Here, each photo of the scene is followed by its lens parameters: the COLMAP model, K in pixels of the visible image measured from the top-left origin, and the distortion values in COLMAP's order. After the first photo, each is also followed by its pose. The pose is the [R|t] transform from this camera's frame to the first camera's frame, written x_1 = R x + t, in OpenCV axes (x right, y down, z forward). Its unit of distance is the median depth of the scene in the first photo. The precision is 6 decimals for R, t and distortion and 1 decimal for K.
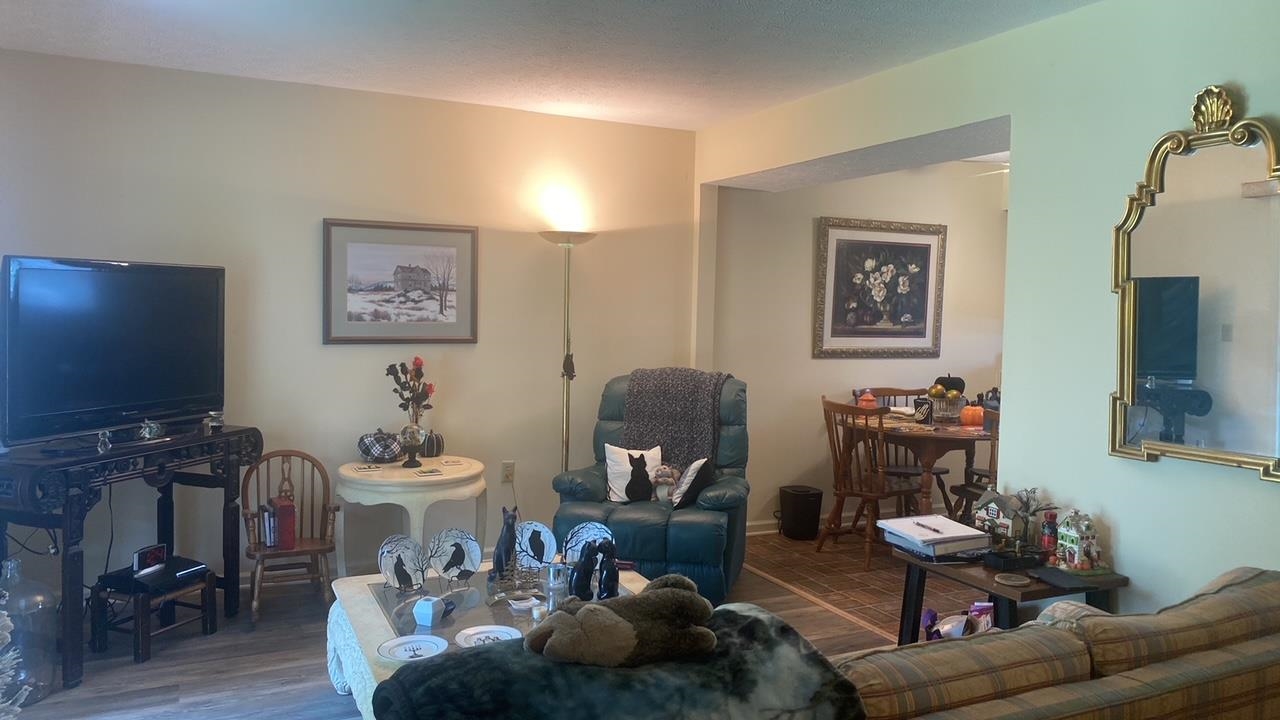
lens RADIAL K [[940.2, 0, 640.3], [0, 940.2, 335.4], [0, 0, 1]] dist [0.084209, -0.116871]
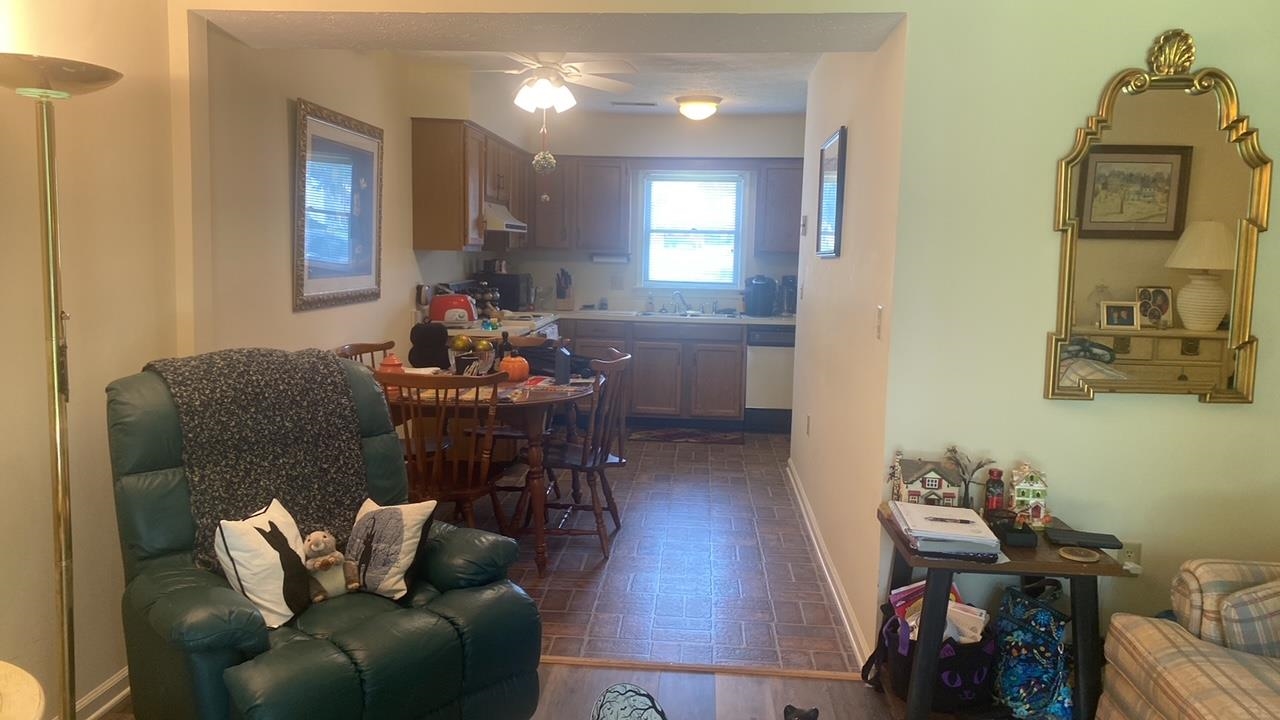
lens RADIAL K [[940.2, 0, 640.3], [0, 940.2, 335.4], [0, 0, 1]] dist [0.084209, -0.116871]
pose [[0.494442, -0.090408, 0.864496, -0.324465], [0.017371, 0.995405, 0.094163, -0.021607], [-0.869037, -0.031541, 0.493741, 0.534903]]
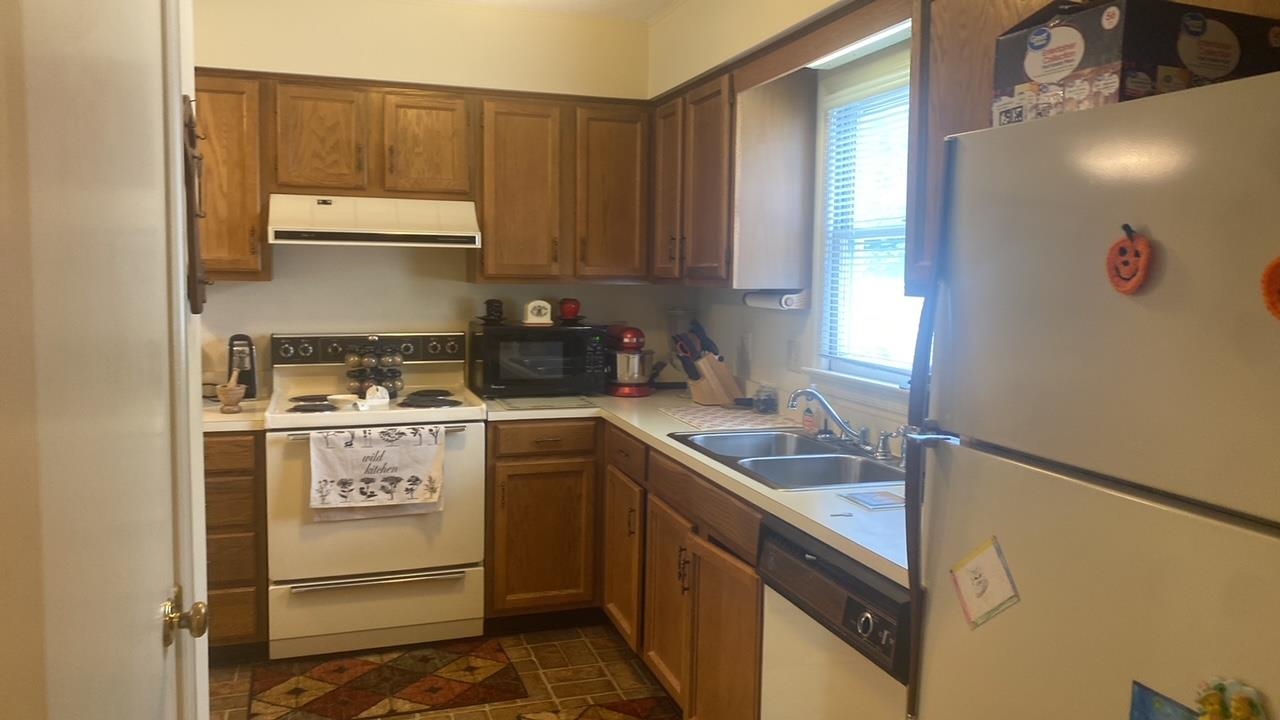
lens RADIAL K [[940.2, 0, 640.3], [0, 940.2, 335.4], [0, 0, 1]] dist [0.084209, -0.116871]
pose [[0.991972, 0.005618, -0.126335, 0.954972], [-0.000953, 0.999317, 0.036954, -0.004828], [0.126456, -0.036537, 0.991299, 0.641376]]
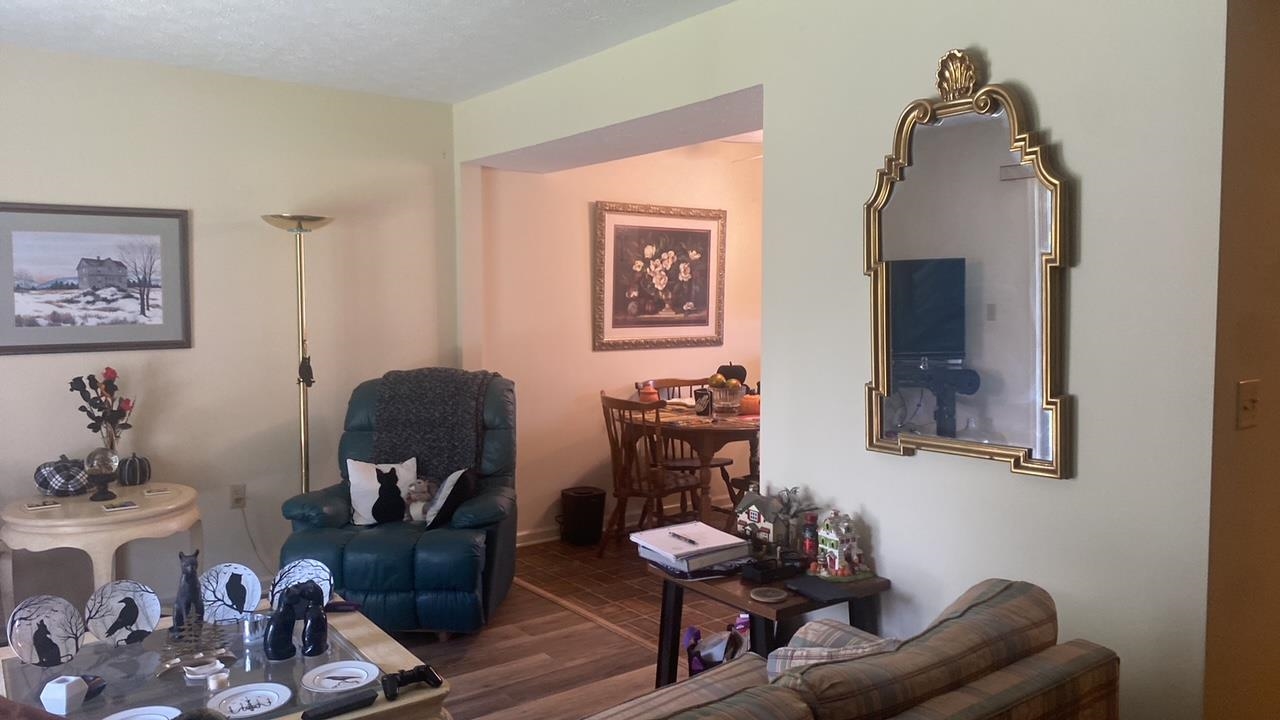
lens RADIAL K [[940.2, 0, 640.3], [0, 940.2, 335.4], [0, 0, 1]] dist [0.084209, -0.116871]
pose [[0.981753, -0.030099, 0.187762, 0.062955], [0.028249, 0.999522, 0.012524, -0.002457], [-0.188049, -0.006991, 0.982135, 0.079509]]
